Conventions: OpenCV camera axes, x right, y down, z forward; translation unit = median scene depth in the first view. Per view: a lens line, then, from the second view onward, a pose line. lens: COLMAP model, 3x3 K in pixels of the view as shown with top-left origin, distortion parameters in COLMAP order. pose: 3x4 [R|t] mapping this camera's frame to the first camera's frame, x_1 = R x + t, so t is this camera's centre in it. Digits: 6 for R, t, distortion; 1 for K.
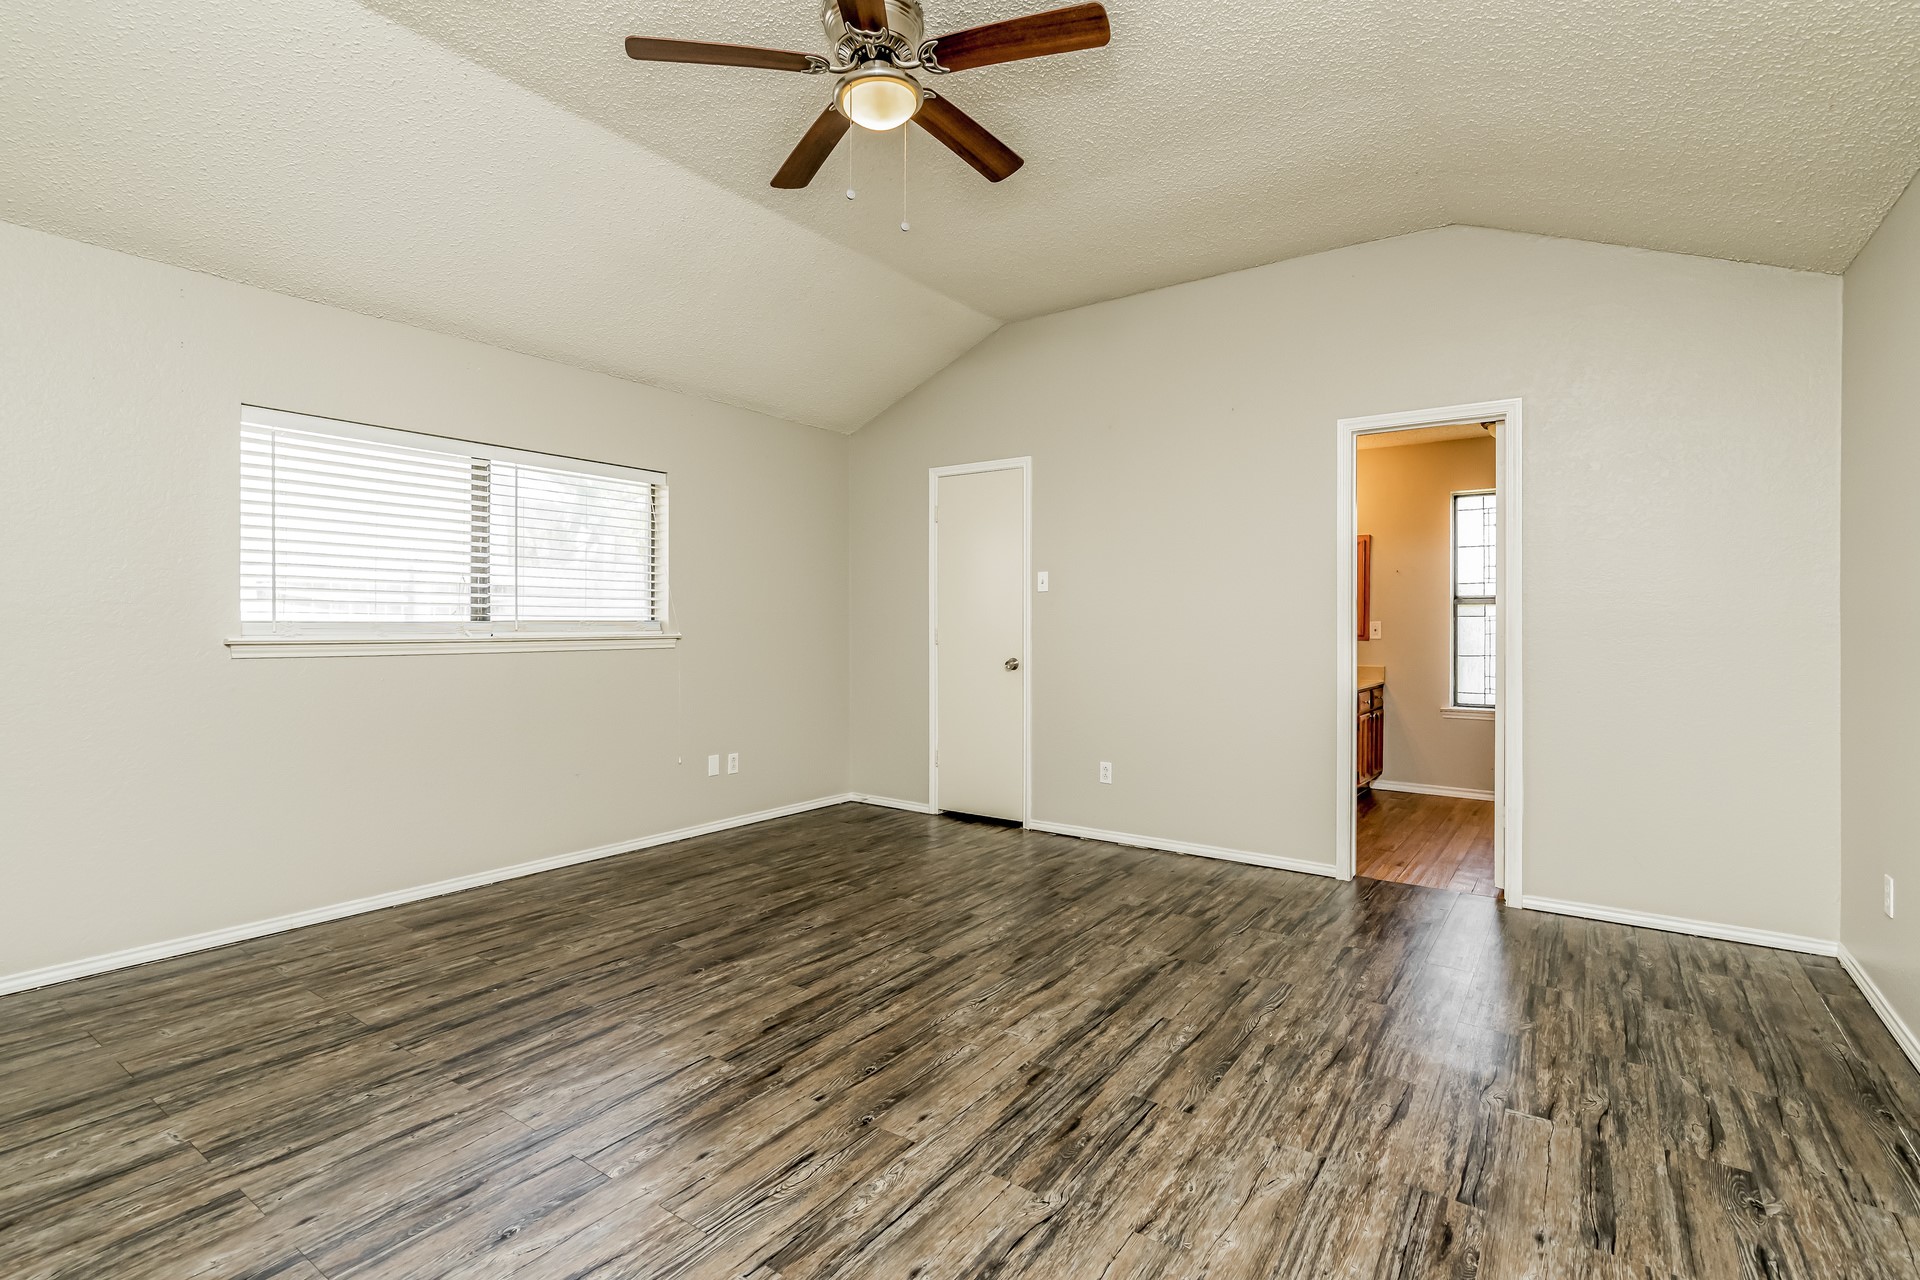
lens RADIAL K [[893.1, 0, 963.7], [0, 893.1, 632.1], [0, 0, 1]] dist [-0.003343, 0.002494]
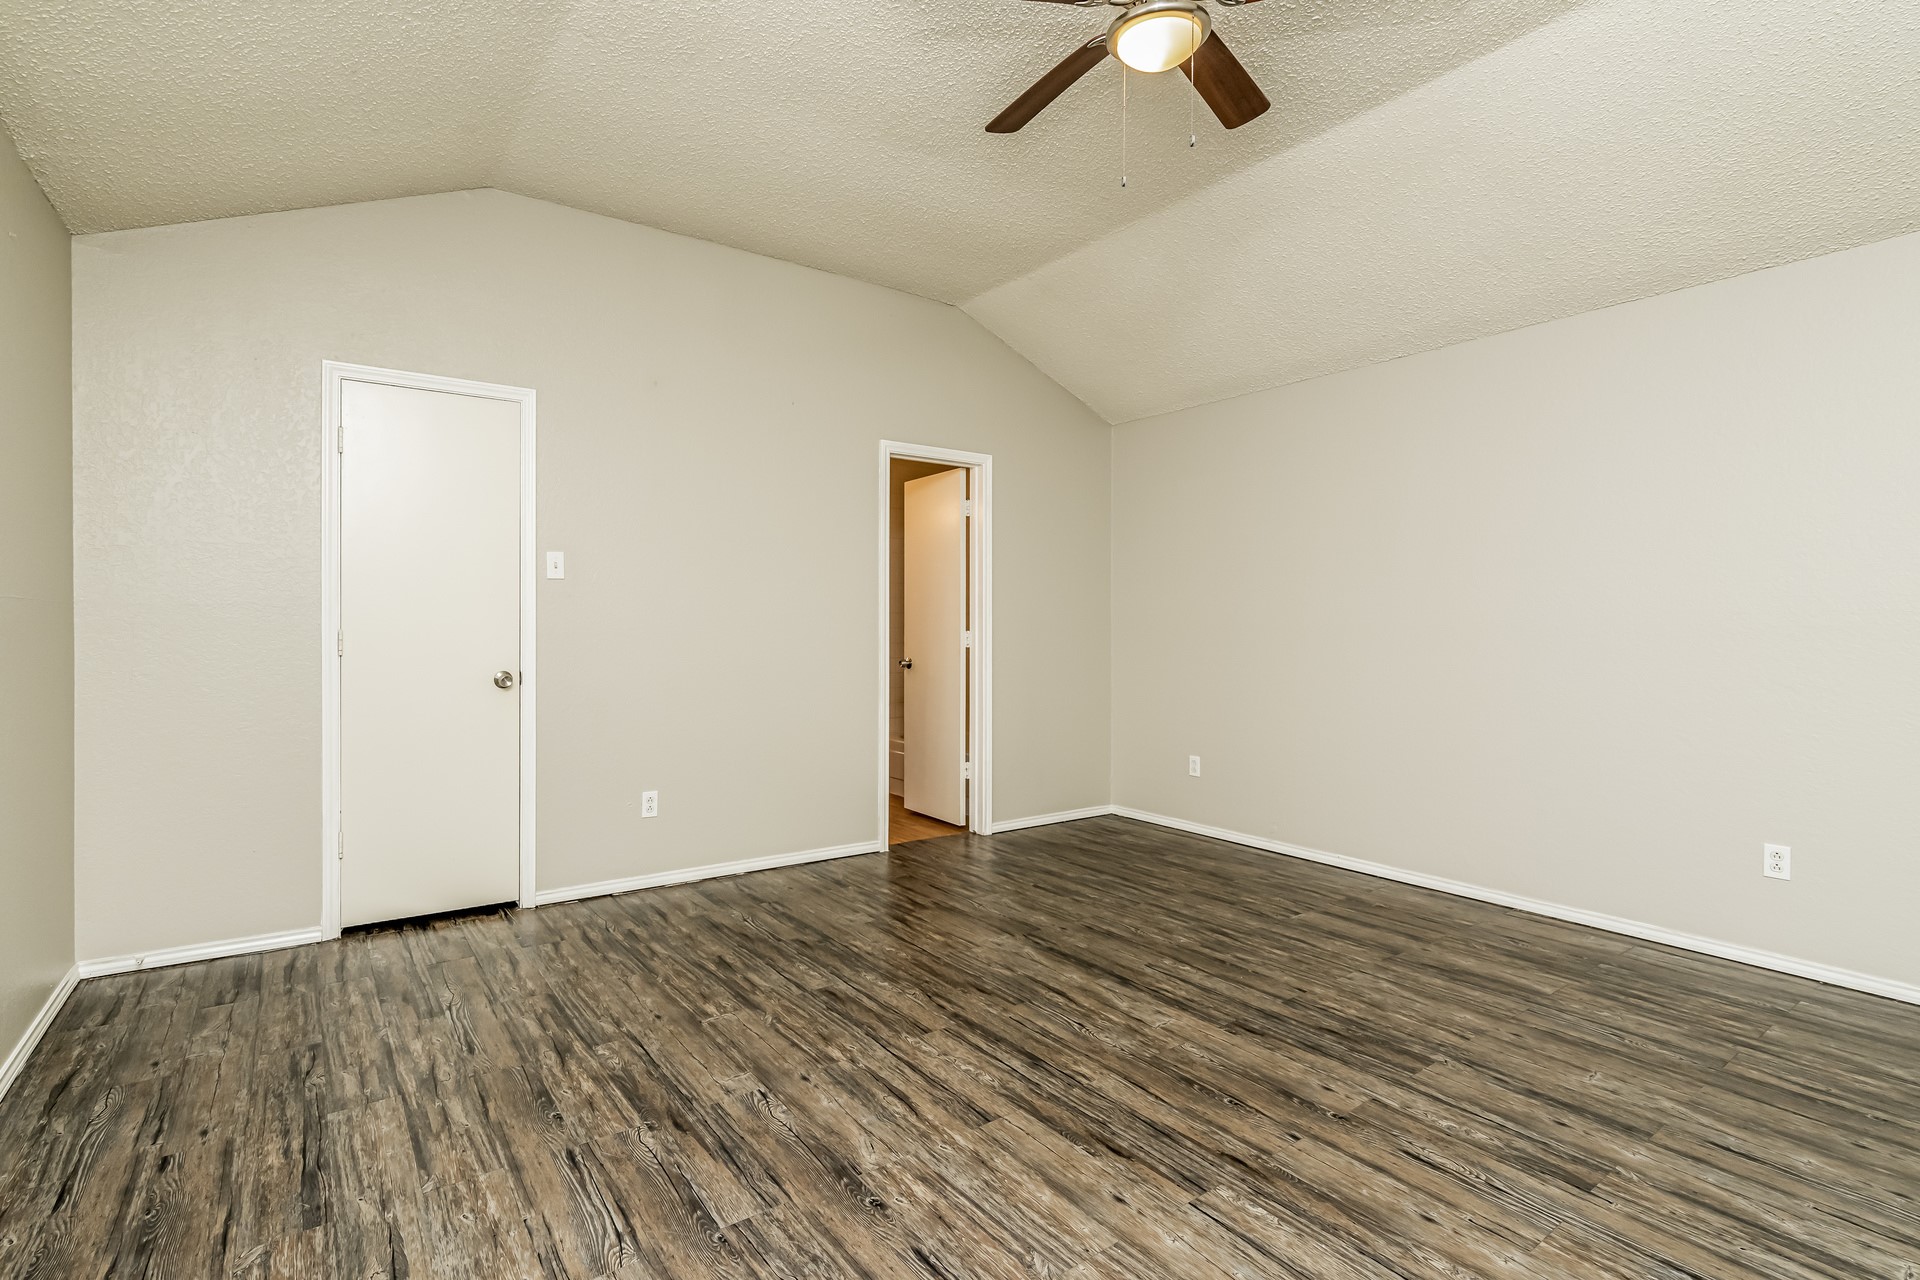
lens RADIAL K [[893.1, 0, 956.8], [0, 893.1, 632.1], [0, 0, 1]] dist [-0.003343, 0.002494]
pose [[0.325636, -0.005891, 0.945477, -0.841958], [0.000463, 0.999981, 0.006071, -0.009047], [-0.945495, -0.001539, 0.325632, 0.750073]]
